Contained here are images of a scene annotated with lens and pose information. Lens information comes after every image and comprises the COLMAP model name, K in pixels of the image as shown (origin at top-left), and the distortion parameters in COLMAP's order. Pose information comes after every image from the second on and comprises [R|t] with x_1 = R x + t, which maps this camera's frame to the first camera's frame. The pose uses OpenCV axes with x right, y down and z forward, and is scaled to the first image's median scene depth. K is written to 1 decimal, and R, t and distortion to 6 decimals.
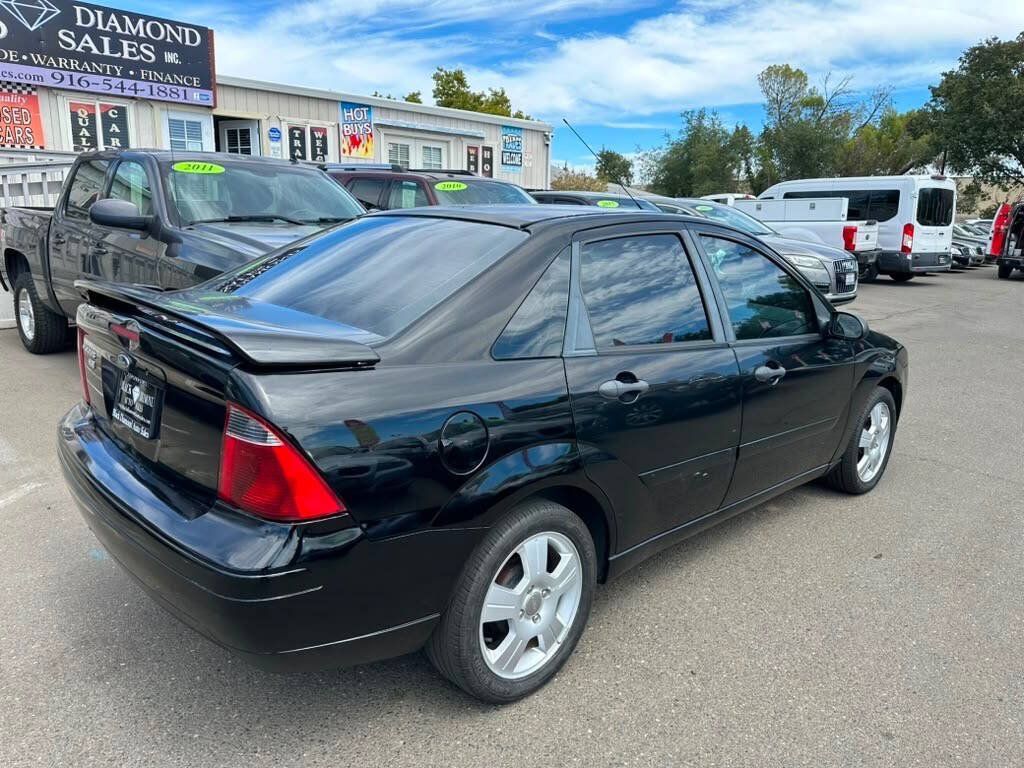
lens RADIAL K [[726.6, 0, 509.3], [0, 726.6, 381.0], [0, 0, 1]] dist [0.017746, -0.021475]
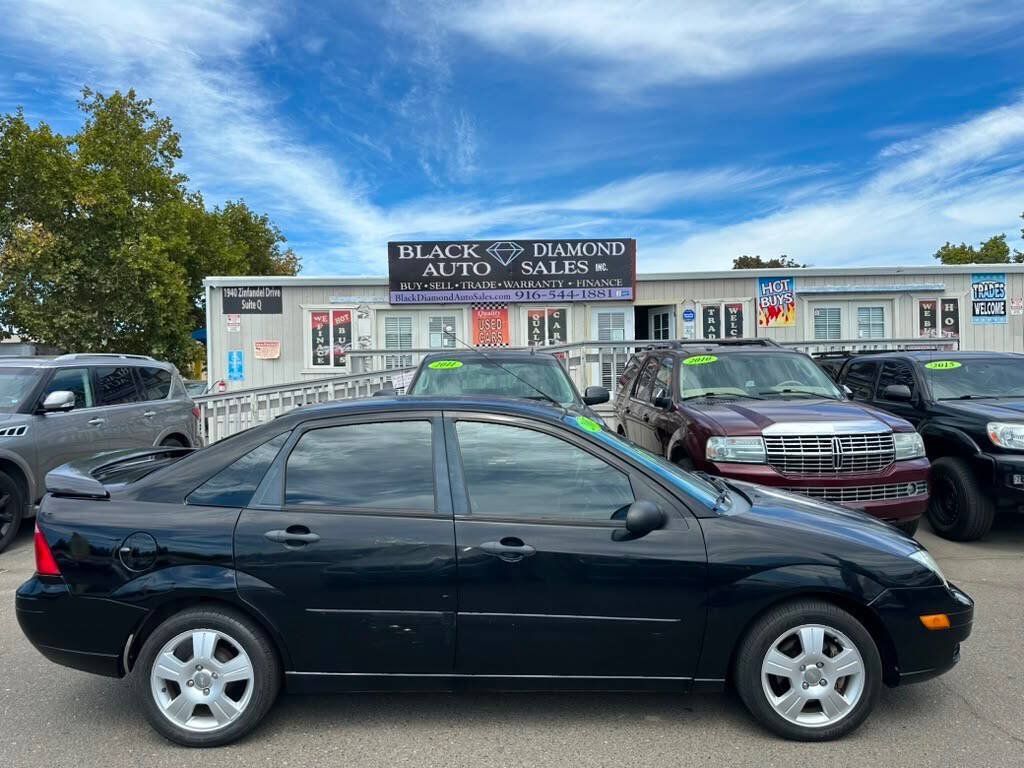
lens RADIAL K [[725.2, 0, 510.0], [0, 725.2, 379.2], [0, 0, 1]] dist [0.038688, -0.047174]
pose [[0.721990, -0.033495, -0.691092, 0.292281], [-0.118070, 0.978213, -0.170760, -0.020364], [0.681755, 0.204884, 0.702305, 0.049674]]
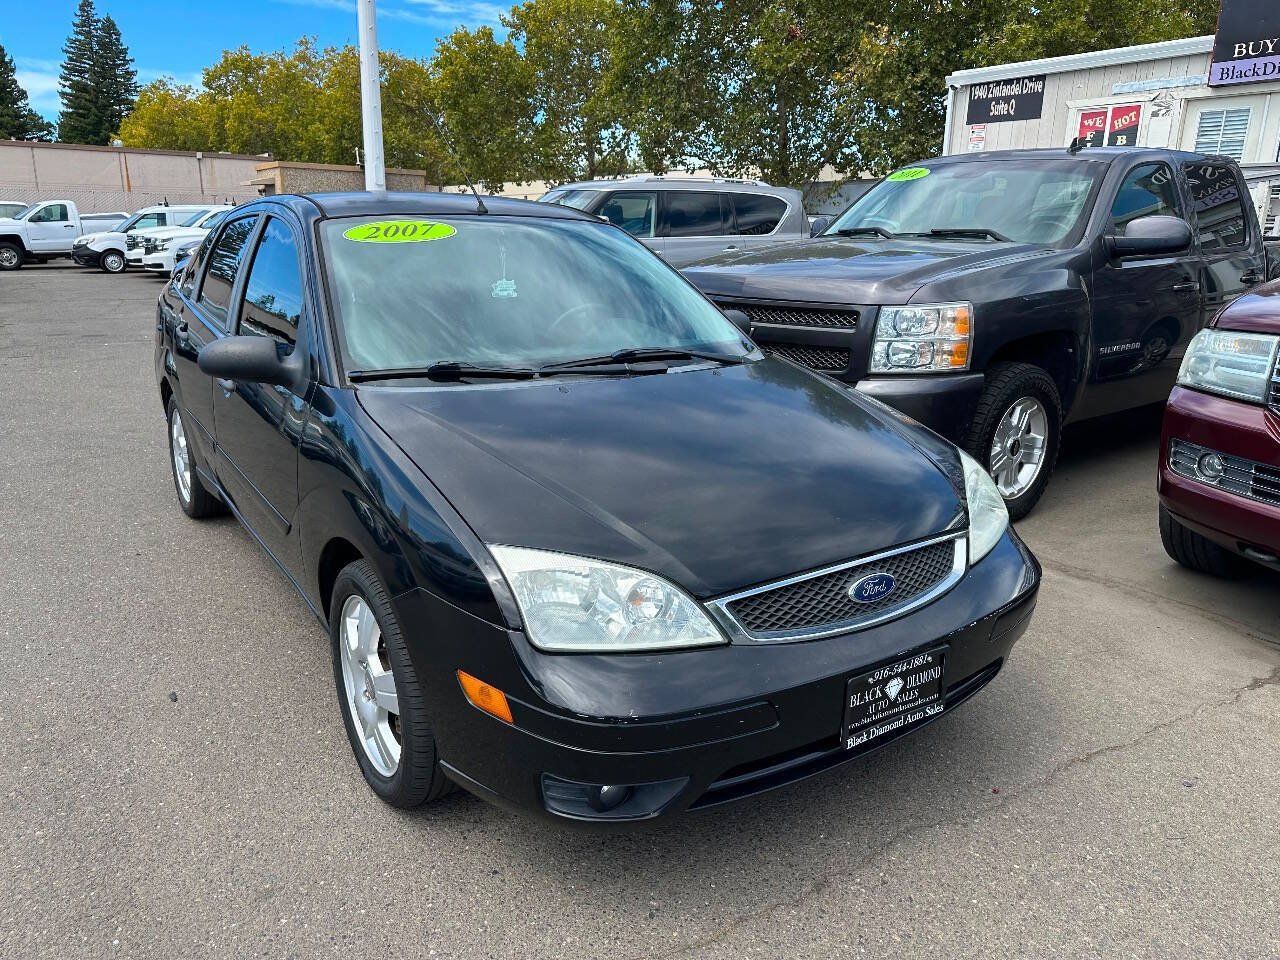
lens RADIAL K [[906.5, 0, 625.0], [0, 906.5, 481.8], [0, 0, 1]] dist [0.038688, -0.047174]
pose [[-0.166637, 0.234545, -0.957716, 0.342357], [-0.237380, 0.933187, 0.269840, -0.077712], [0.957018, 0.272308, -0.099827, 0.410146]]
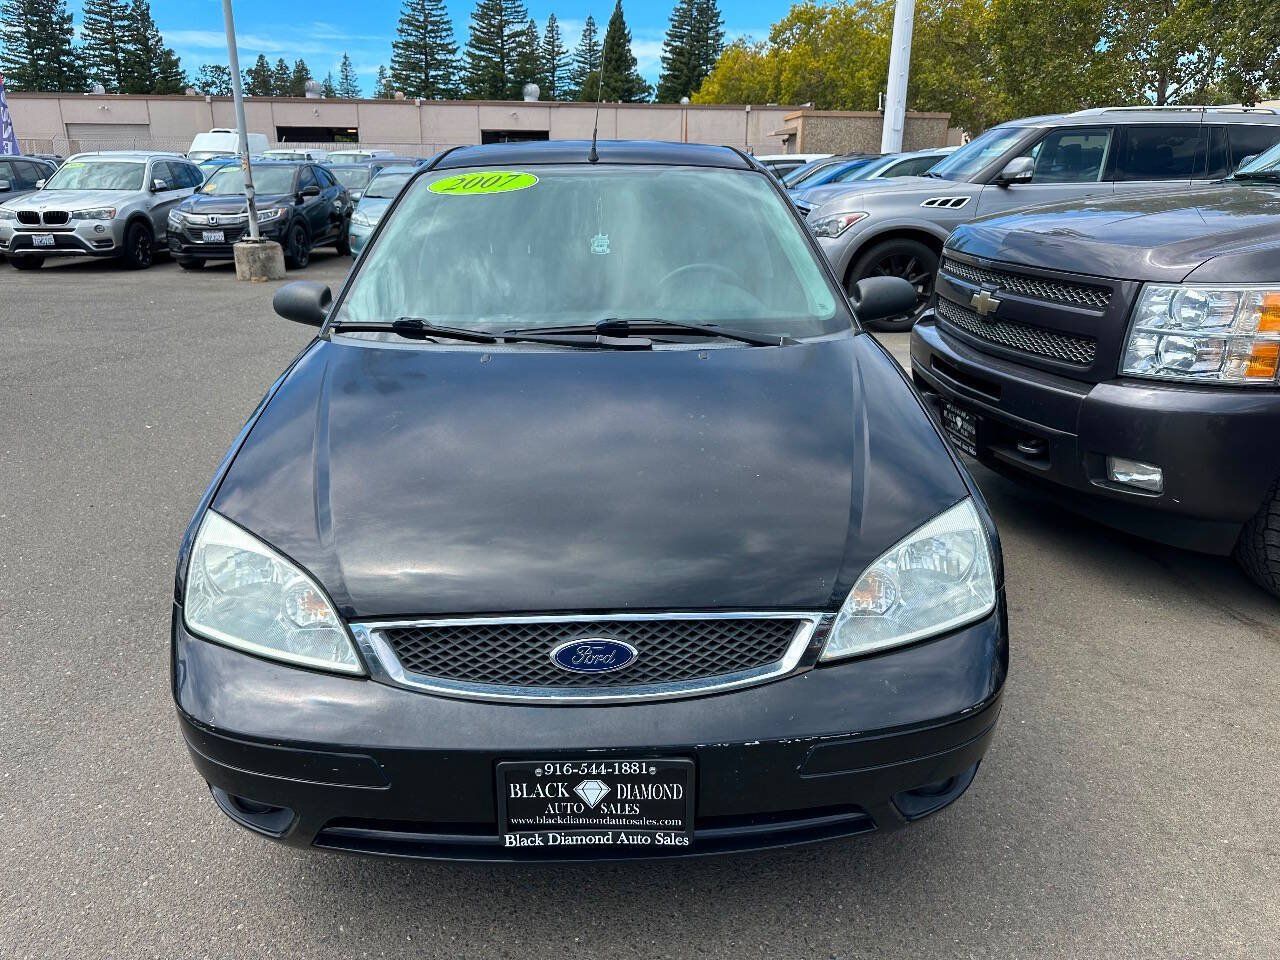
lens RADIAL K [[908.2, 0, 632.7], [0, 908.2, 472.0], [0, 0, 1]] dist [0.017746, -0.021475]
pose [[-0.664621, 0.205710, -0.718305, 0.261397], [-0.187603, 0.884615, 0.426921, -0.103396], [0.723245, 0.418497, -0.549342, 0.505555]]
